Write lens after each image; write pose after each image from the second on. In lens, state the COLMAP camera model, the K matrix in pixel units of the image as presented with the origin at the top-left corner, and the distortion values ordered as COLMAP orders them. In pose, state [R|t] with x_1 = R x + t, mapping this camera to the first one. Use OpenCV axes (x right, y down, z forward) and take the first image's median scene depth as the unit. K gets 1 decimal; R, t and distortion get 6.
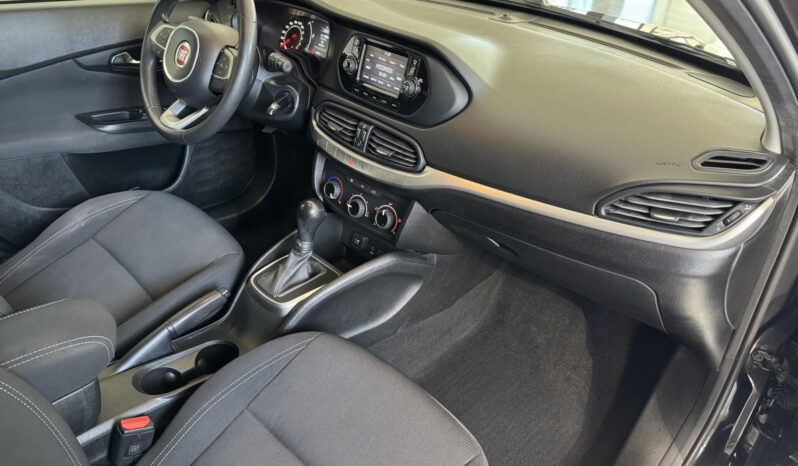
lens RADIAL K [[555.7, 0, 394.3], [0, 555.7, 236.4], [0, 0, 1]] dist [0.153081, -0.328013]
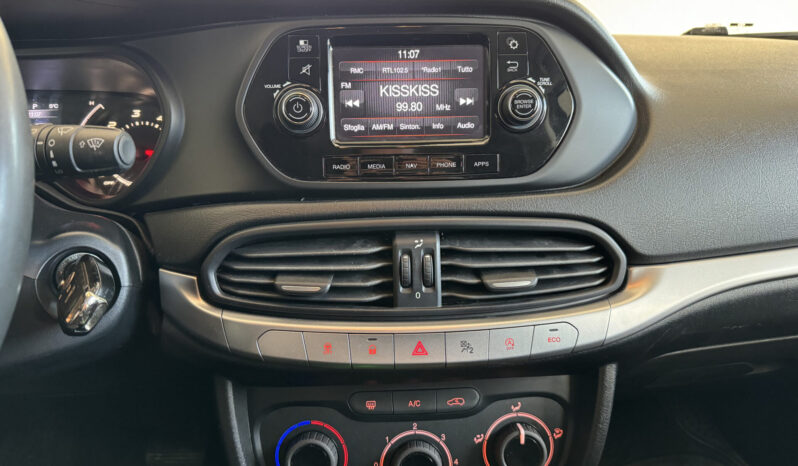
lens RADIAL K [[555.7, 0, 394.3], [0, 555.7, 236.4], [0, 0, 1]] dist [0.153081, -0.328013]
pose [[0.679303, -0.289874, 0.674181, -0.289884], [0.443694, 0.893983, -0.062684, -0.173605], [-0.584536, 0.341712, 0.735901, 0.693716]]
